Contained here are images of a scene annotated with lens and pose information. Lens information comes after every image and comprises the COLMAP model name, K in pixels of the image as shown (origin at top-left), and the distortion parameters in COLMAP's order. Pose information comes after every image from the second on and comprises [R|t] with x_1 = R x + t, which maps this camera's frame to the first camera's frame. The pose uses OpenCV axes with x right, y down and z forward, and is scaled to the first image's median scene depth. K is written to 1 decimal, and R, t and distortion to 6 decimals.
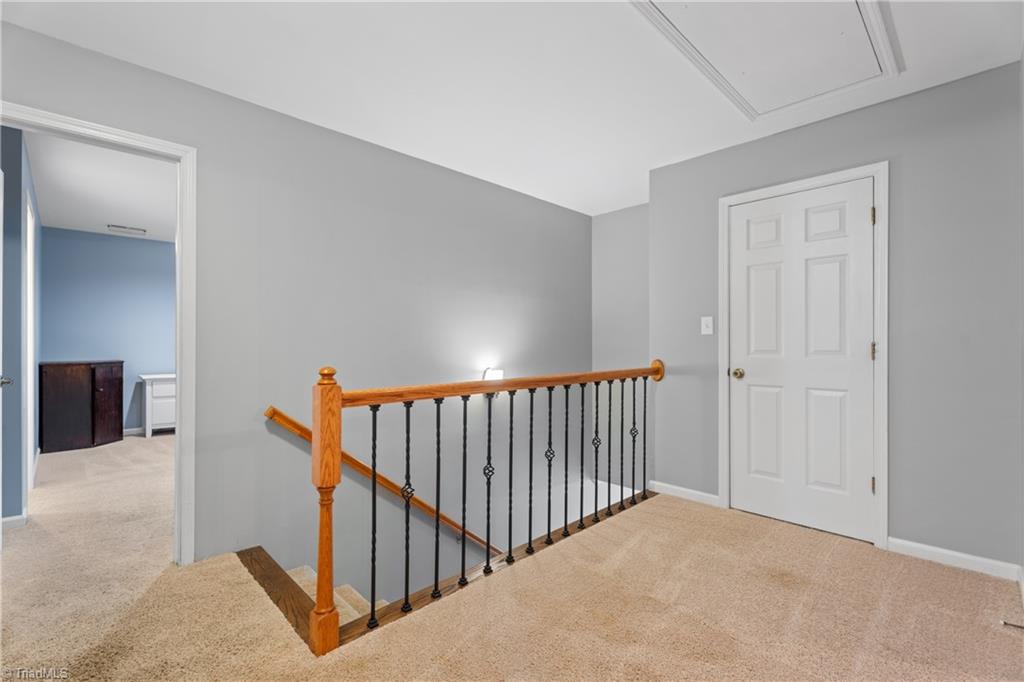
lens RADIAL K [[458.7, 0, 517.1], [0, 458.7, 342.8], [0, 0, 1]] dist [0.010705, -0.001487]
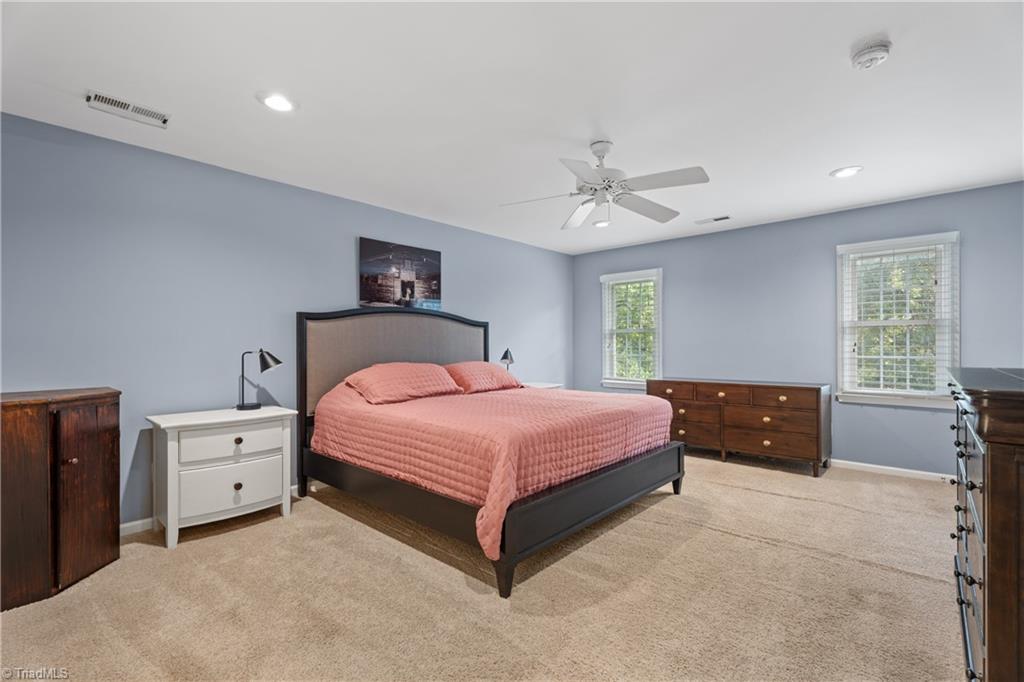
lens RADIAL K [[458.7, 0, 509.0], [0, 458.7, 350.1], [0, 0, 1]] dist [0.010705, -0.001487]
pose [[0.999866, -0.010164, 0.012869, -0.443252], [0.010224, 0.999937, -0.004585, 0.001084], [-0.012822, 0.004716, 0.999907, 0.501234]]
